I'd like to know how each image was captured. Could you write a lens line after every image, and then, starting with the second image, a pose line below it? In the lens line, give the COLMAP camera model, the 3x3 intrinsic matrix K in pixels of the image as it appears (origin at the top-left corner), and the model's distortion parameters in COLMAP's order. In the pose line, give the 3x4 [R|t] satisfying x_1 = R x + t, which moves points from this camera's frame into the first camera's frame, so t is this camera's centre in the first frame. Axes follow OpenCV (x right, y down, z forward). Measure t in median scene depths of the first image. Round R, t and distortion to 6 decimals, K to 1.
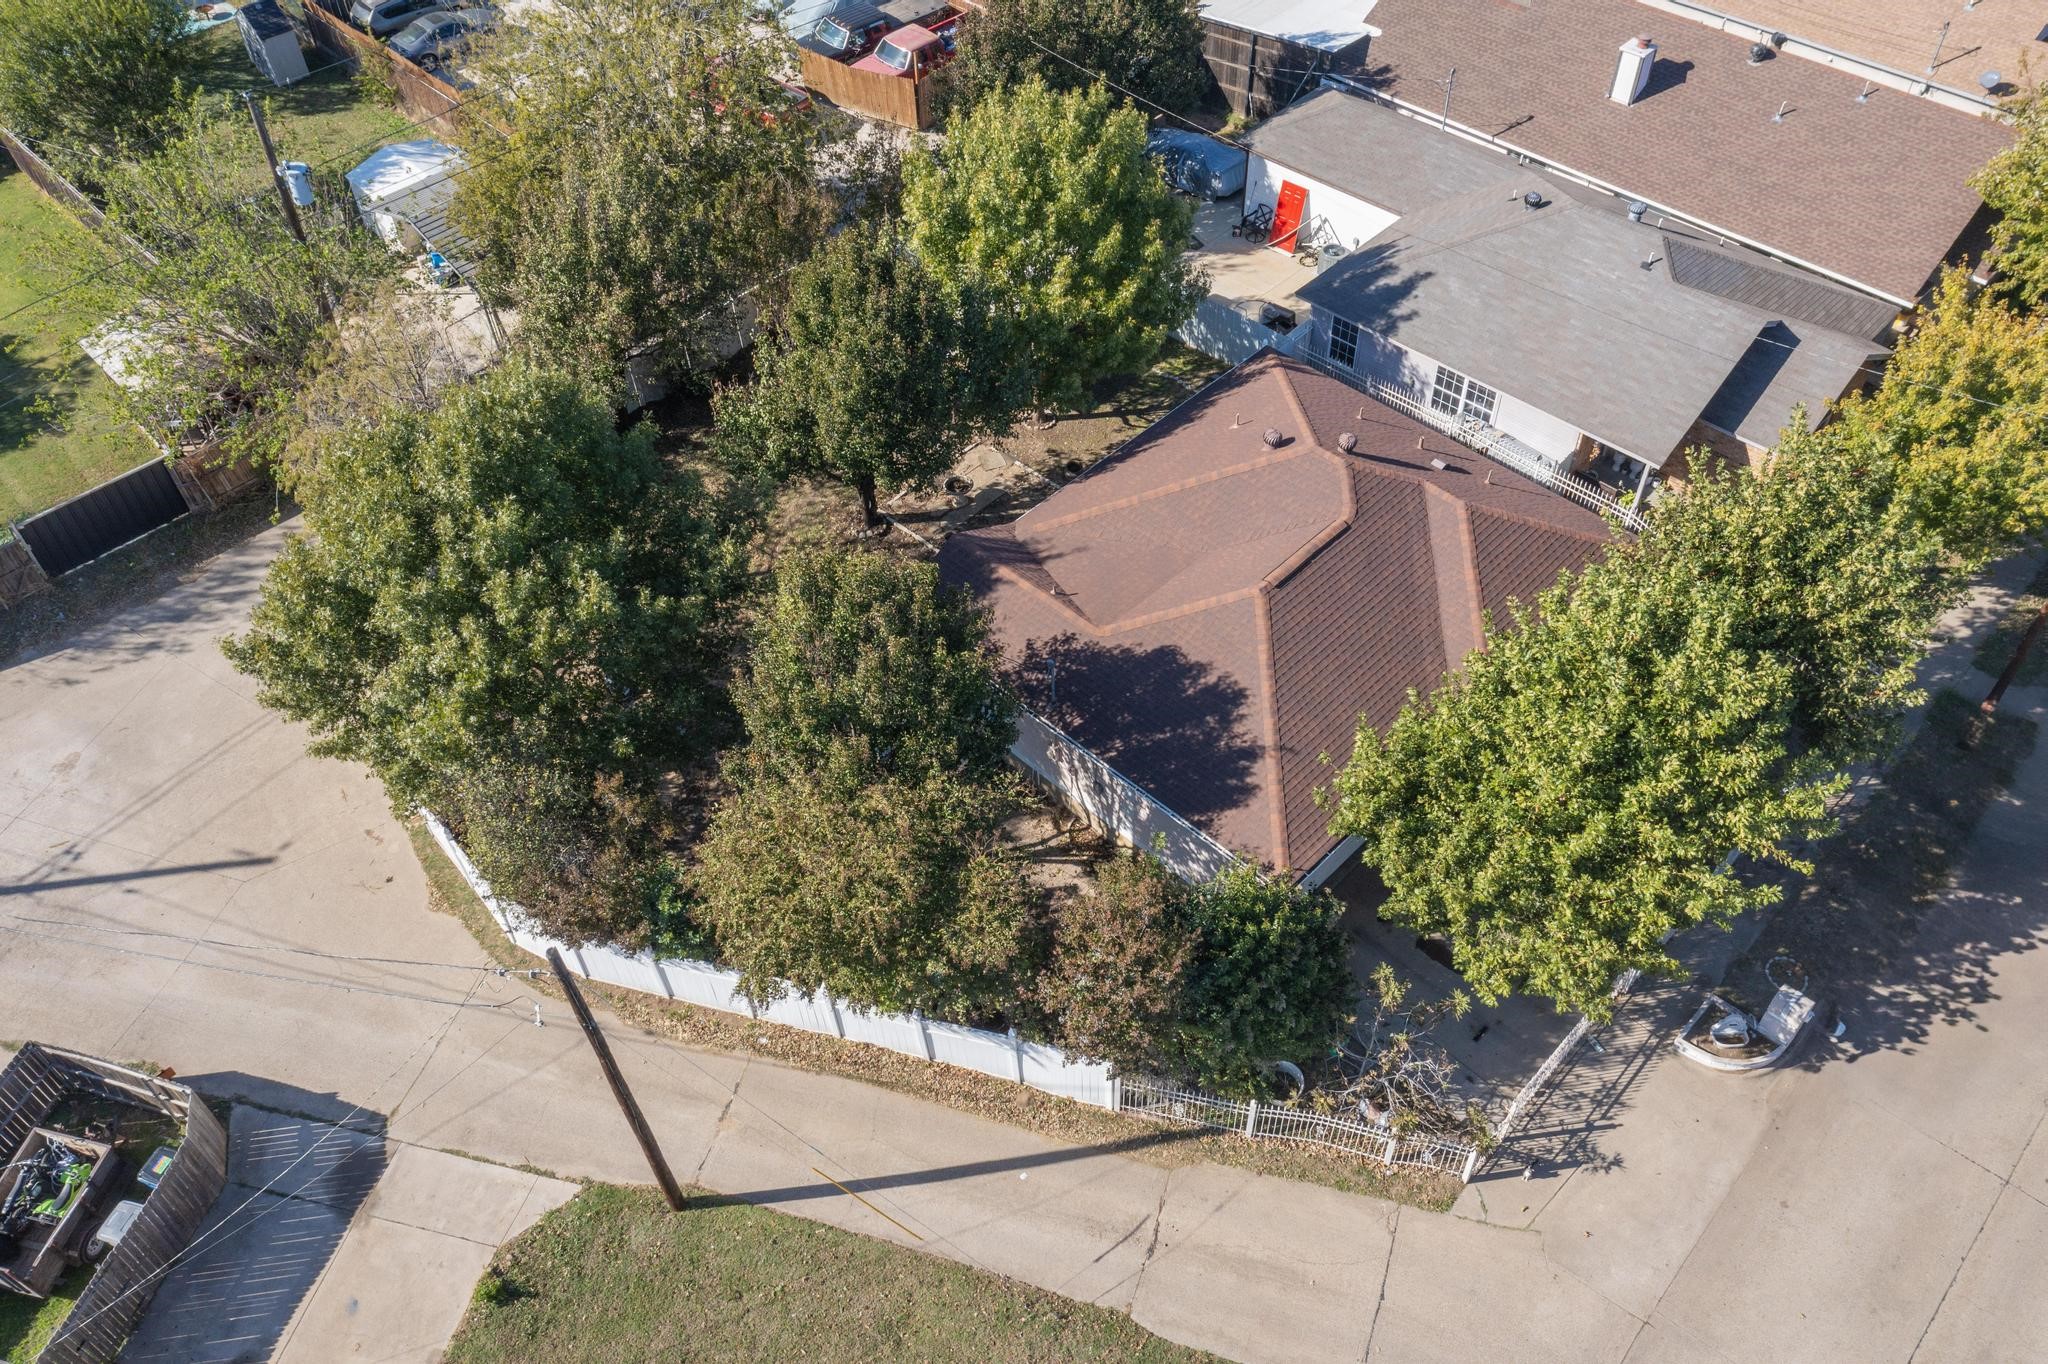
lens RADIAL K [[1591.9, 0, 1025.9], [0, 1591.9, 662.3], [0, 0, 1]] dist [-0.014578, -0.000892]
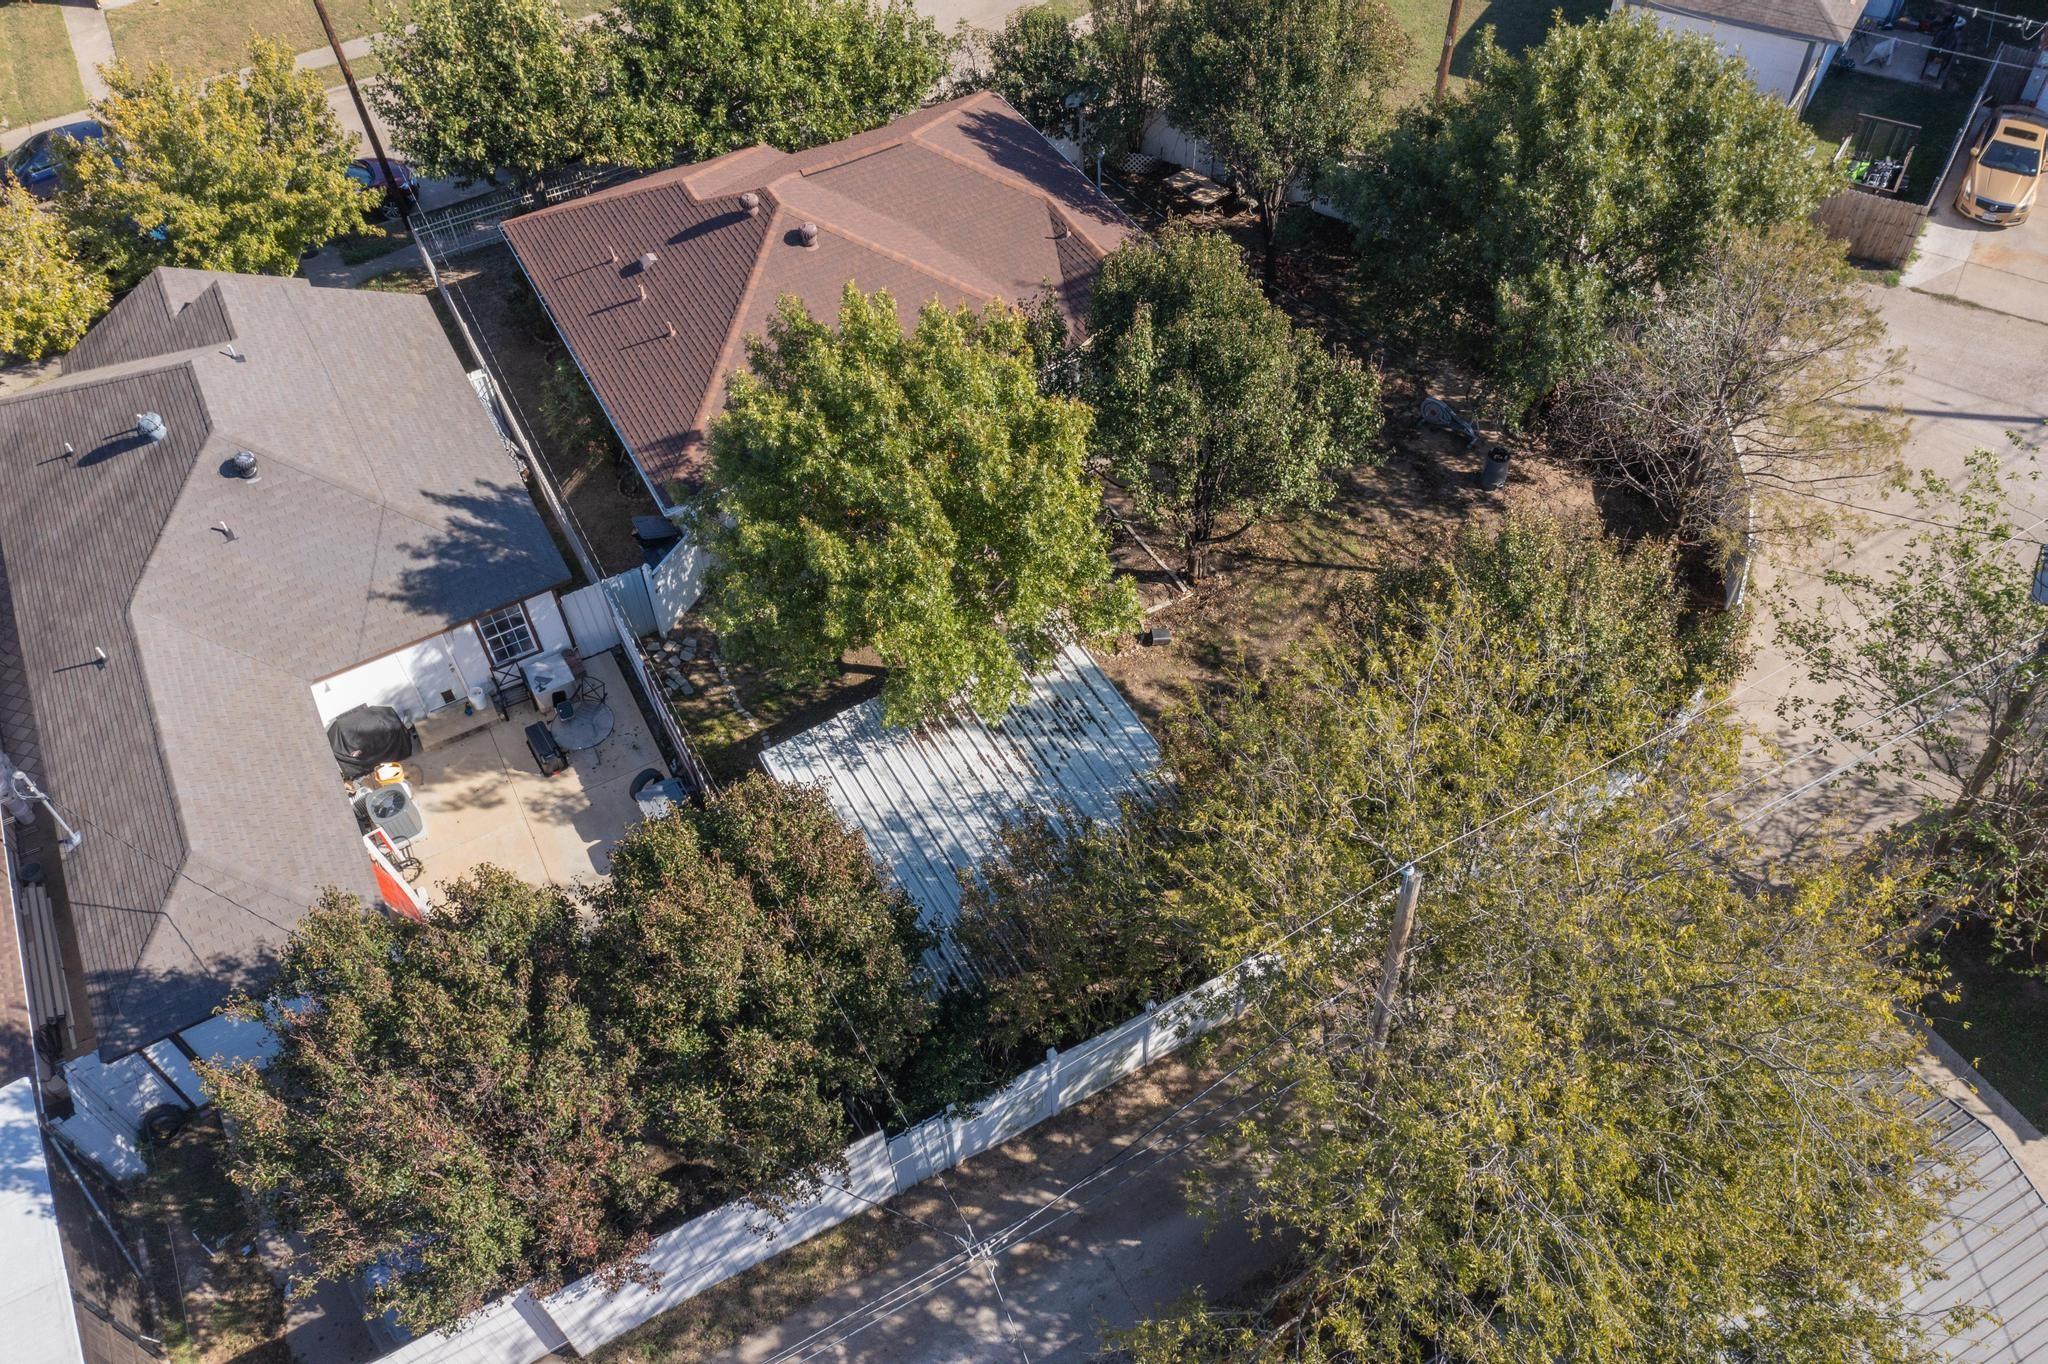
lens RADIAL K [[1591.9, 0, 1025.2], [0, 1591.9, 682.8], [0, 0, 1]] dist [-0.014578, -0.000892]
pose [[-0.952632, -0.181331, 0.244153, -0.269119], [0.264600, -0.098412, 0.959324, -1.102351], [-0.149927, 0.978486, 0.141731, 1.142338]]
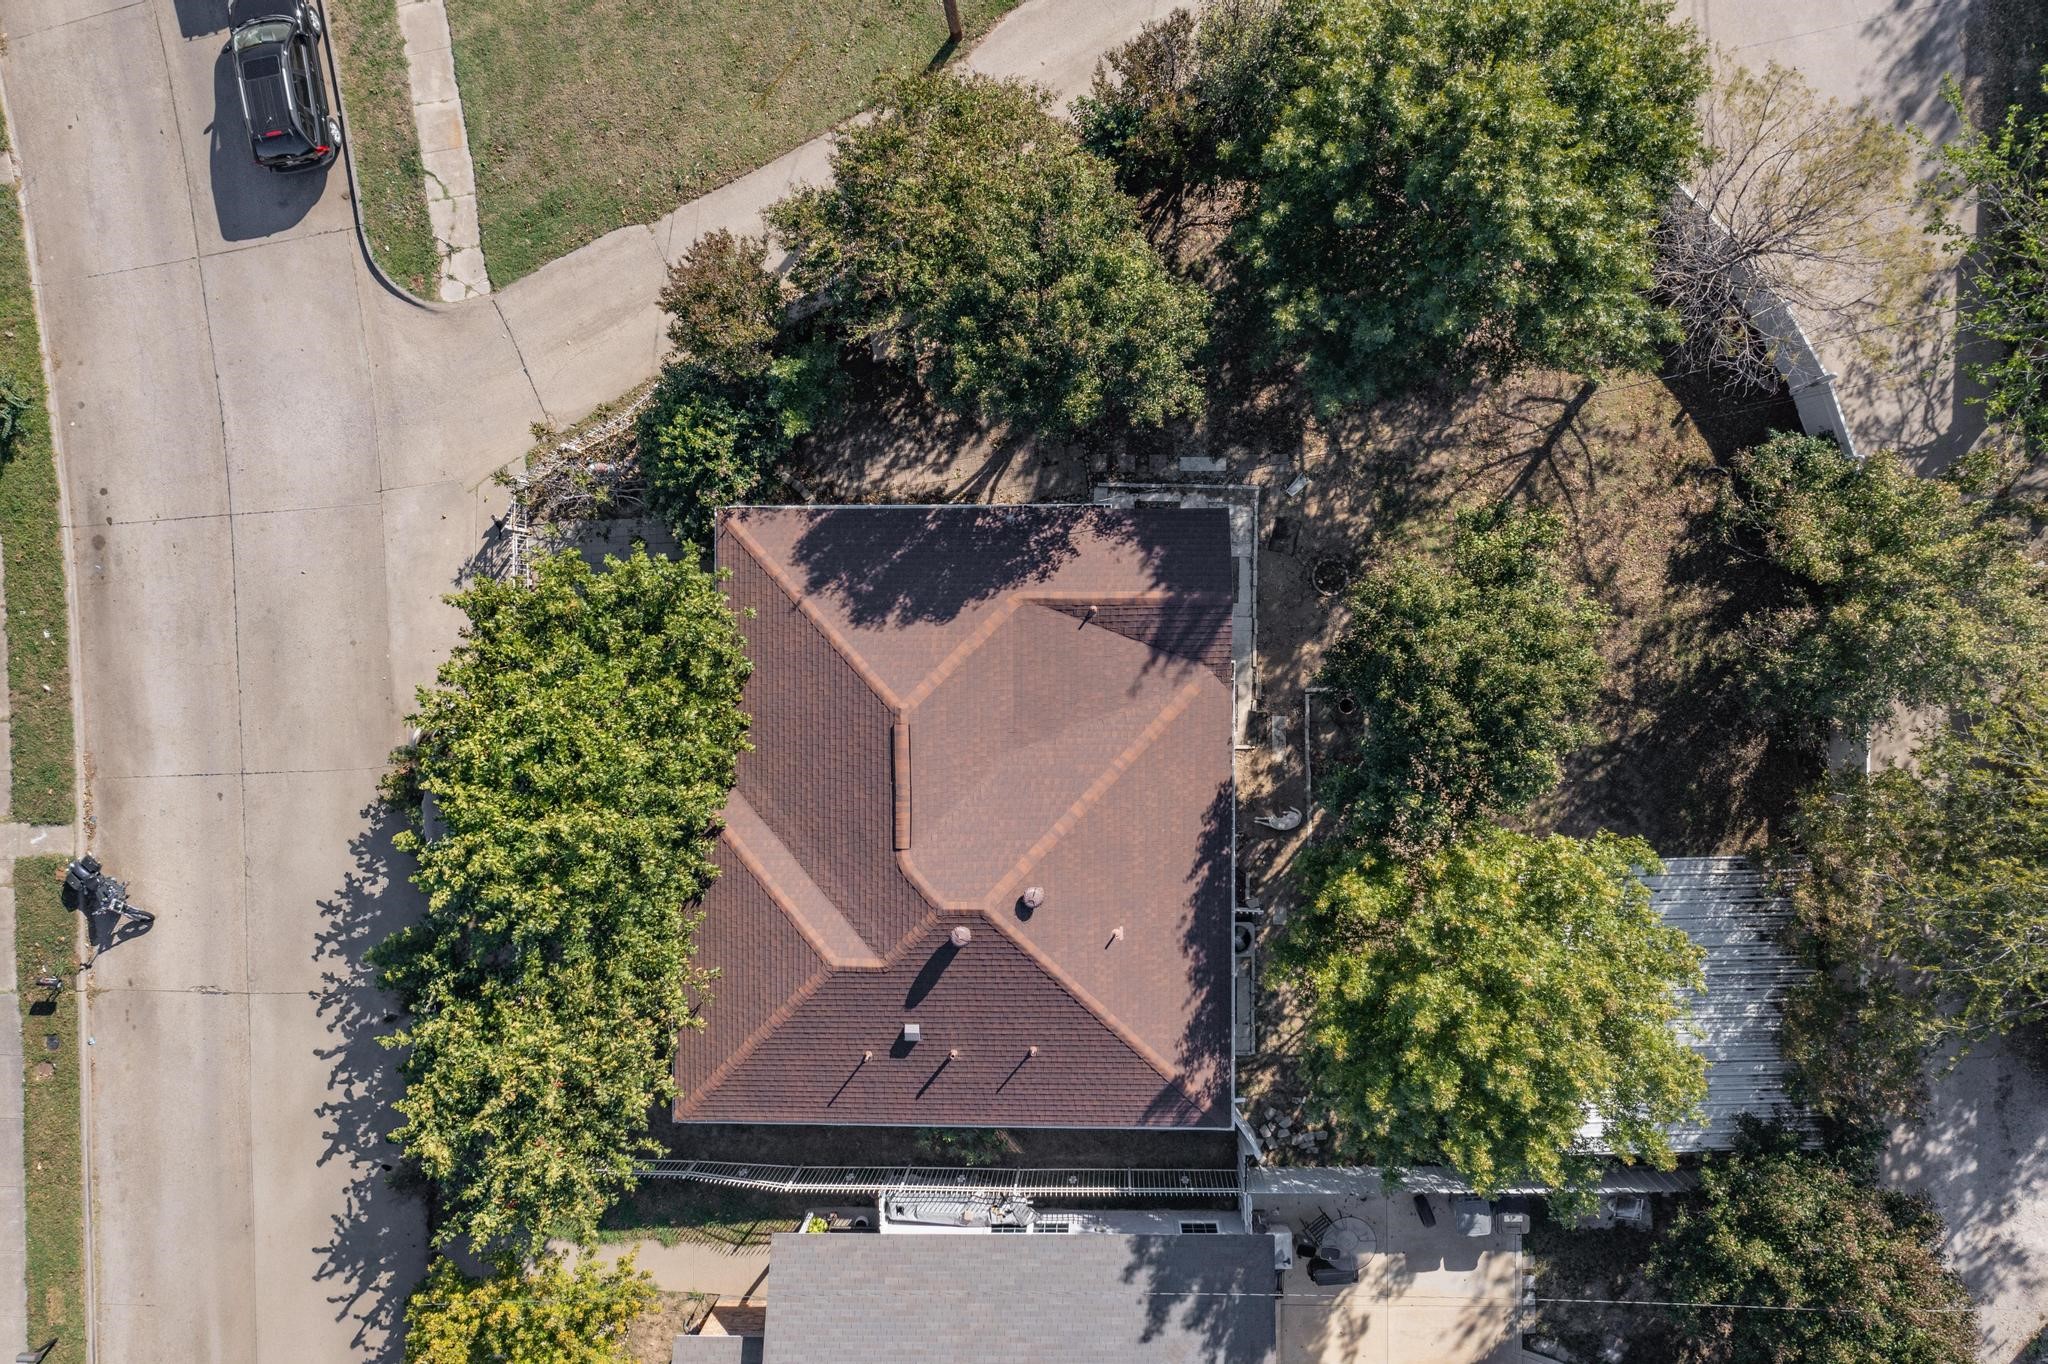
lens RADIAL K [[1591.9, 0, 1038.5], [0, 1591.9, 693.0], [0, 0, 1]] dist [-0.014578, -0.000892]
pose [[-0.708254, 0.701604, 0.078284, 0.002177], [-0.471736, -0.552850, 0.686893, -0.714699], [0.525206, 0.449565, 0.722530, 0.305304]]
